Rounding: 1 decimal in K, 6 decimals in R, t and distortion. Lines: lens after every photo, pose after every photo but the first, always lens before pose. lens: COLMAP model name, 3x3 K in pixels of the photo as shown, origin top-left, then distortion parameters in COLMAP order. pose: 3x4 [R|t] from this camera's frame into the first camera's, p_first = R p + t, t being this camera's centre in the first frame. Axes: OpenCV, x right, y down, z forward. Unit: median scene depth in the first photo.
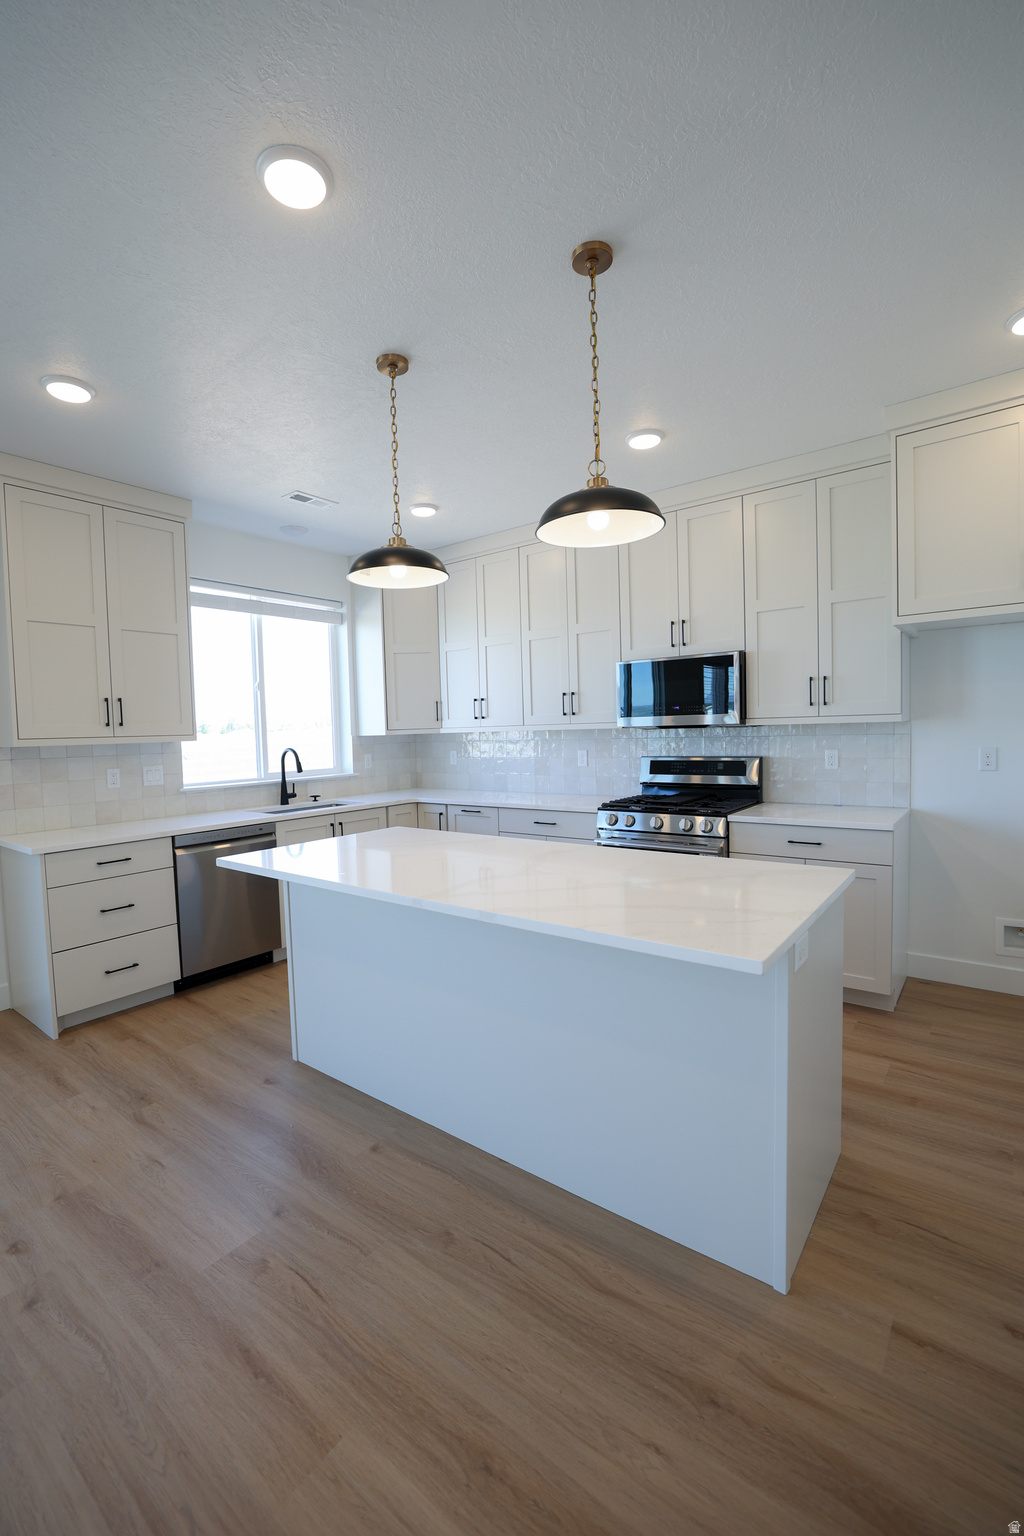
lens RADIAL K [[658.7, 0, 511.3], [0, 658.7, 760.1], [0, 0, 1]] dist [-0.052024, 0.020564]
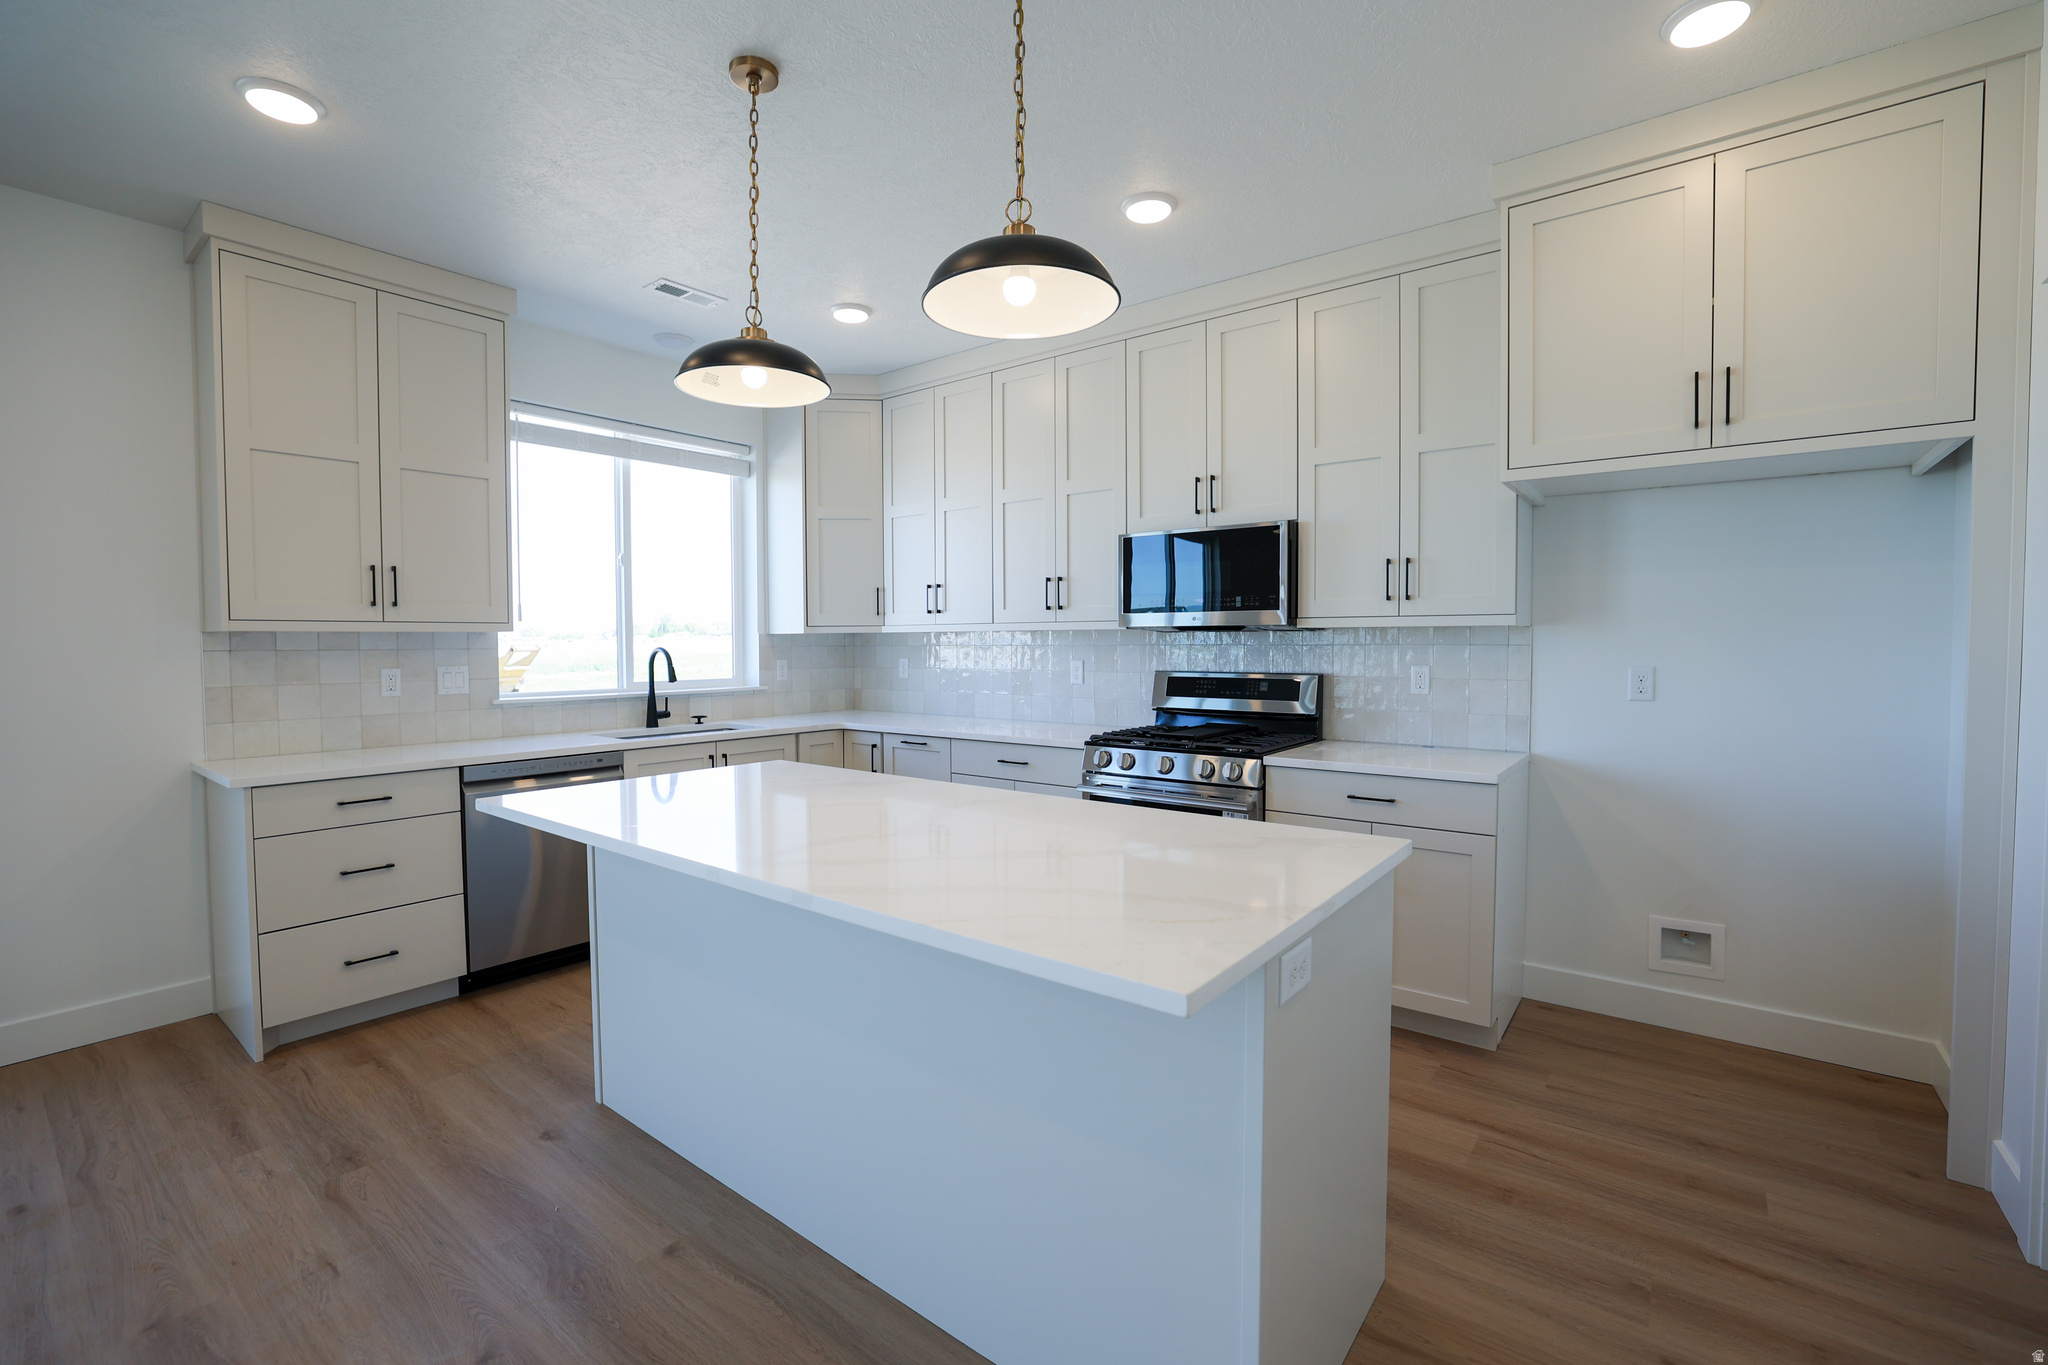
lens RADIAL K [[884.1, 0, 1033.6], [0, 884.1, 665.0], [0, 0, 1]] dist [-0.049182, 0.018423]
pose [[0.999704, 0.024153, 0.002797, 0.083230], [-0.024099, 0.999547, -0.018028, 0.010963], [-0.003231, 0.017955, 0.999834, 0.072672]]
